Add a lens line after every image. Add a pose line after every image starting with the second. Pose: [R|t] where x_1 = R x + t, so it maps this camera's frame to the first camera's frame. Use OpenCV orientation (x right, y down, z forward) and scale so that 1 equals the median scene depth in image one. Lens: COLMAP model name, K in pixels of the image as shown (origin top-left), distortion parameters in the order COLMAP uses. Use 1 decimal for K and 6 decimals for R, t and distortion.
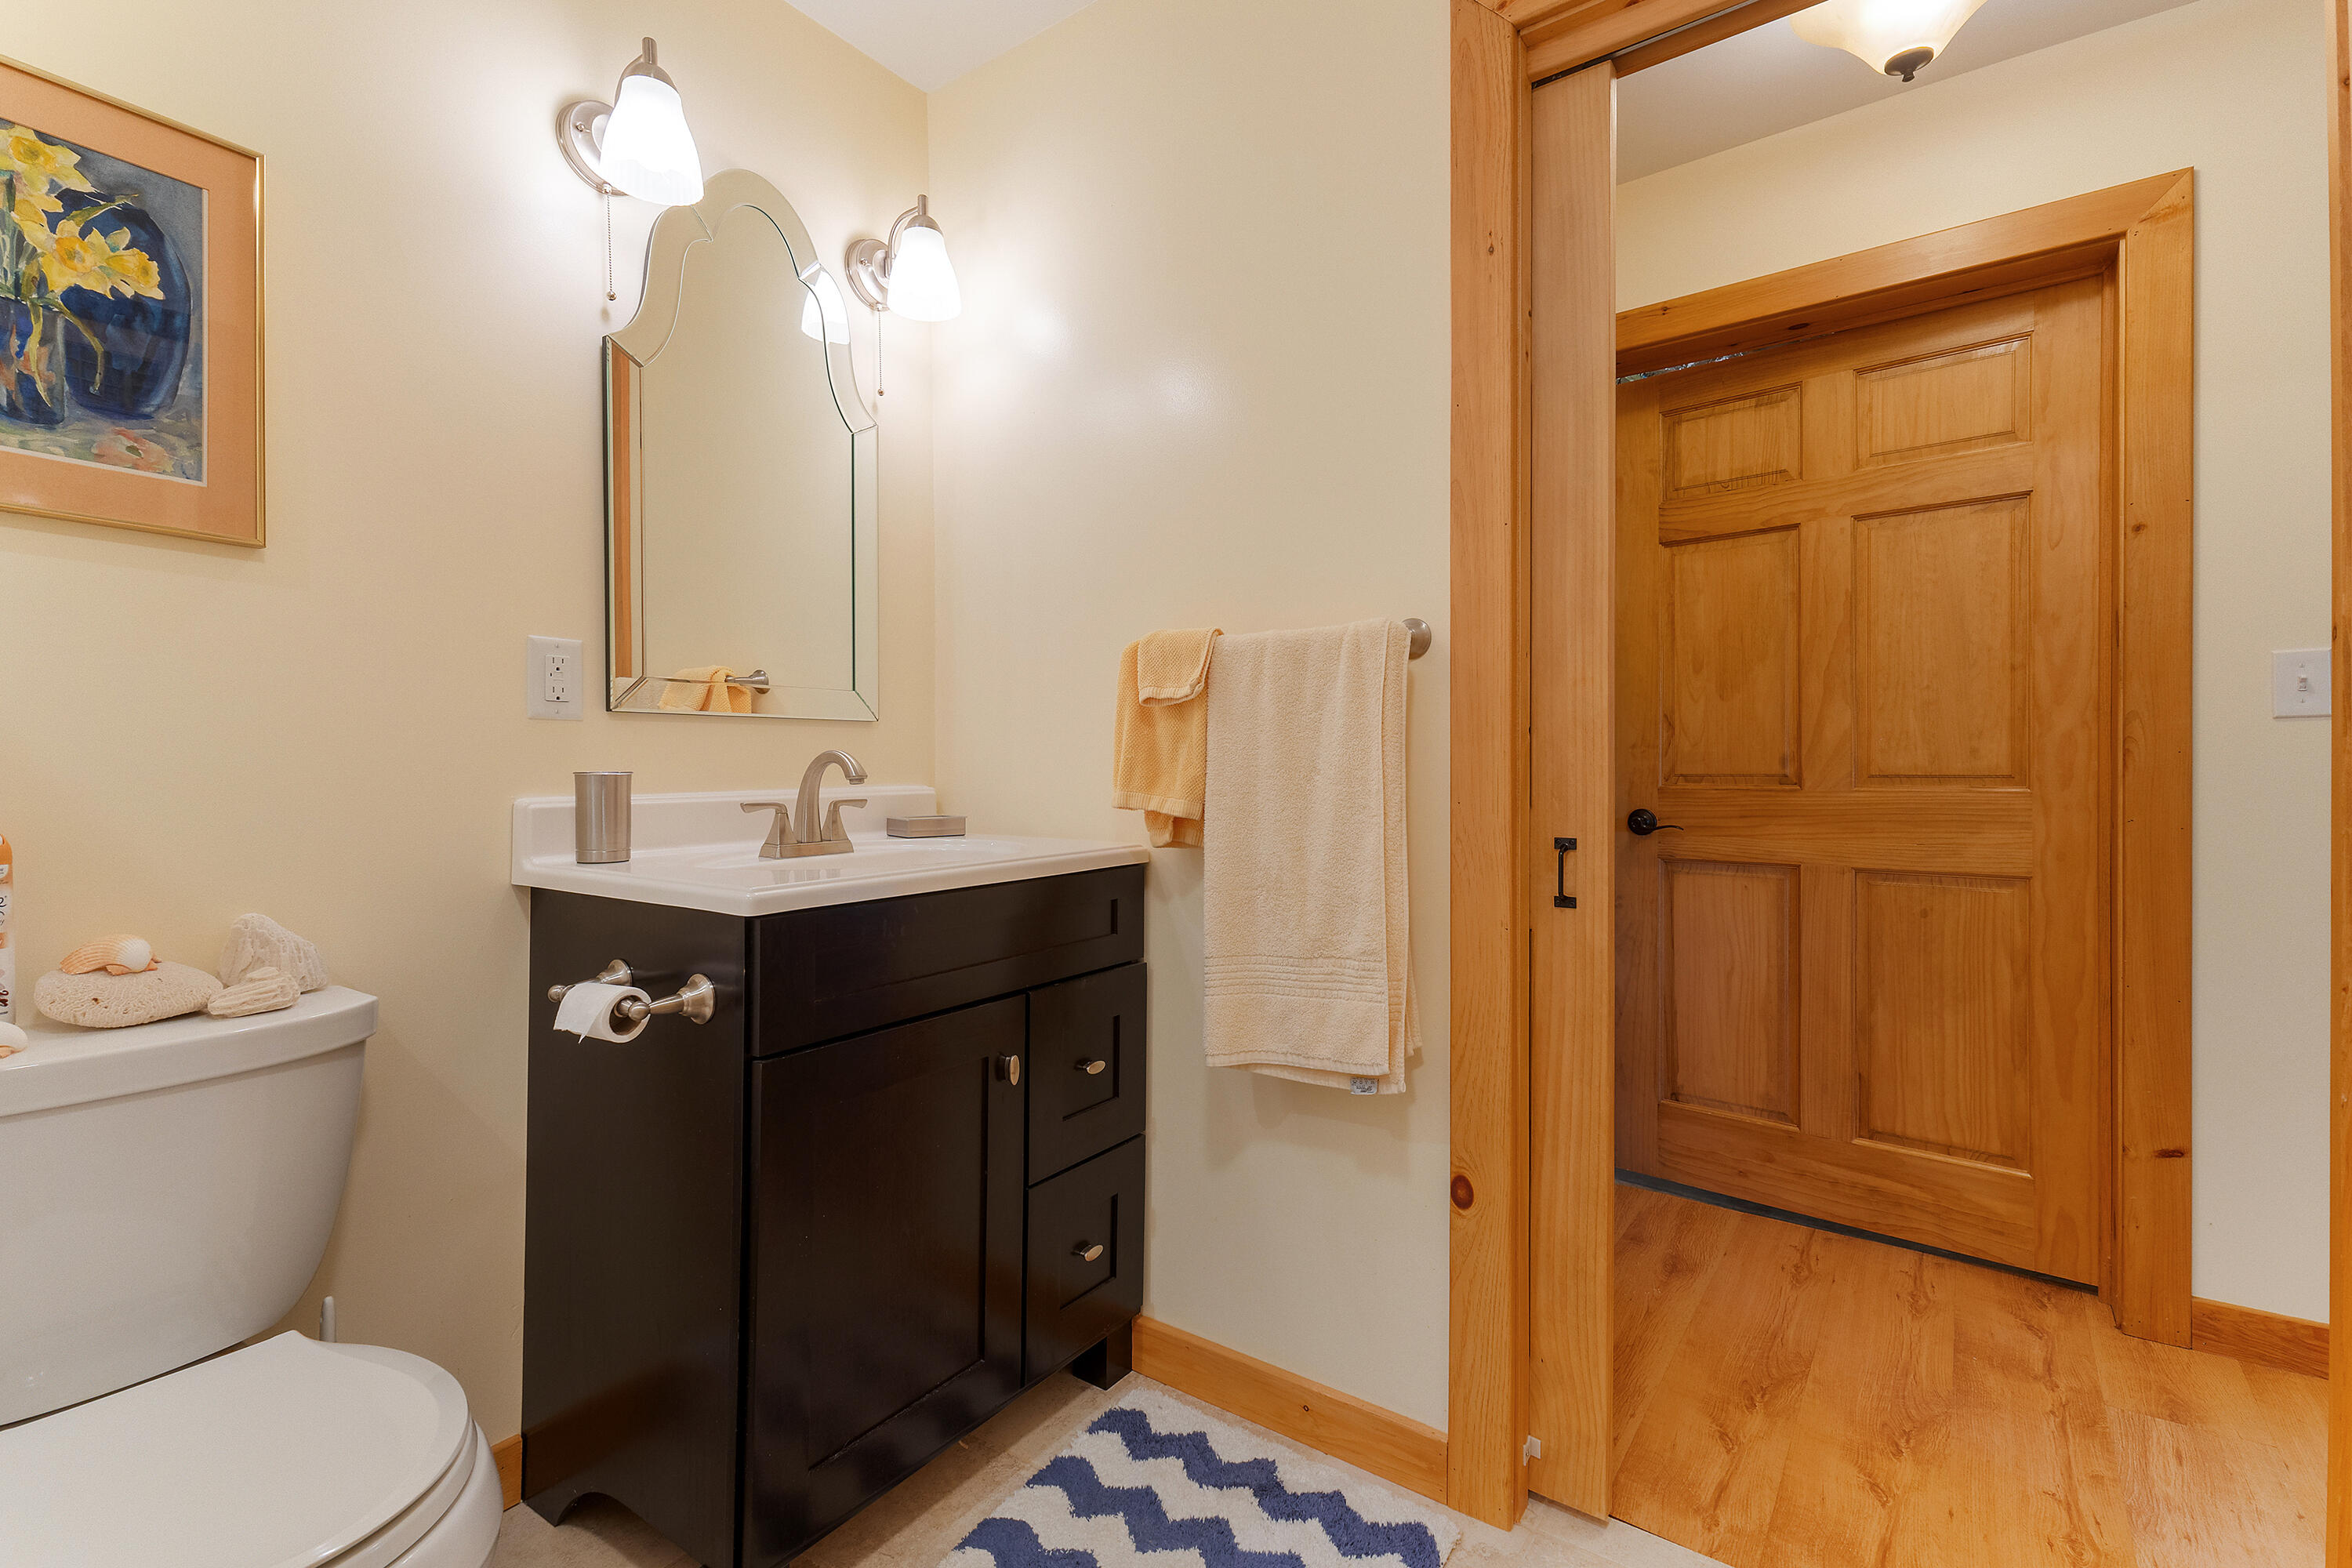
lens RADIAL K [[1081.5, 0, 1182.6], [0, 1081.5, 764.1], [0, 0, 1]] dist [0.038065, 0.000414]
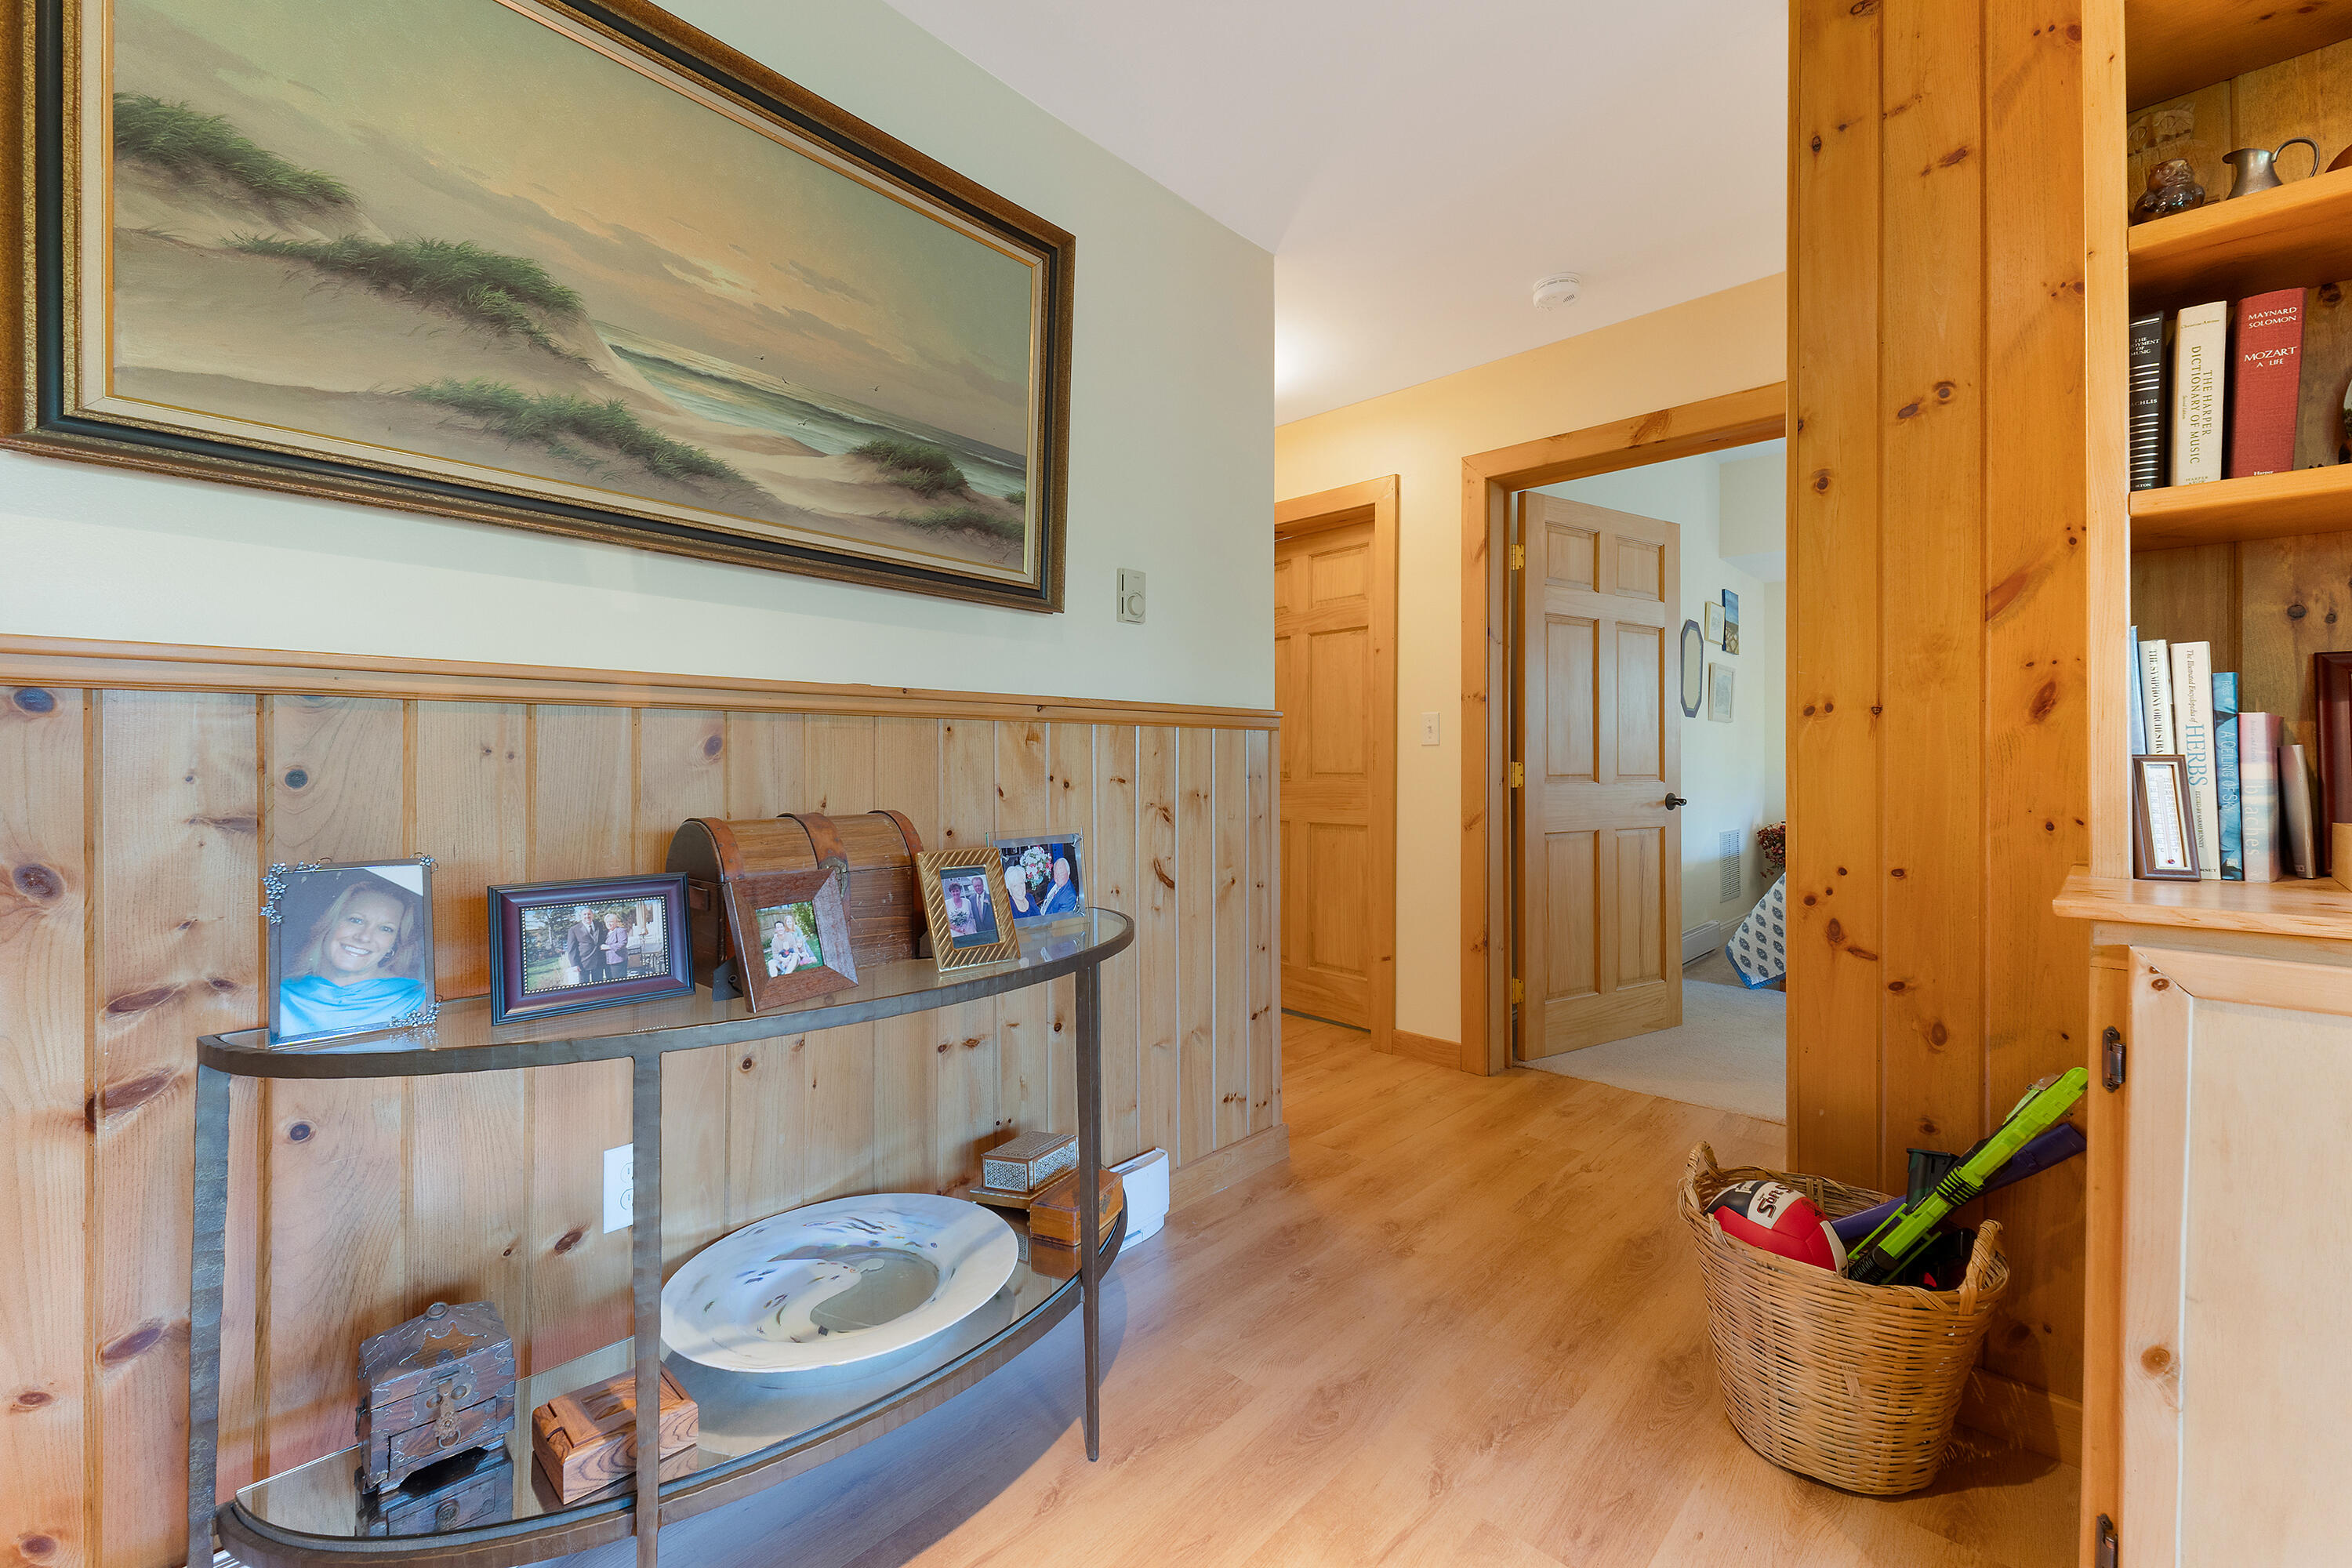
lens RADIAL K [[986.1, 0, 1189.1], [0, 986.1, 765.3], [0, 0, 1]] dist [0.019931, -0.001176]
pose [[0.981440, 0.000316, -0.191768, 0.815150], [-0.001558, 0.999979, -0.006326, 0.008423], [0.191761, 0.006508, 0.981420, -0.772110]]
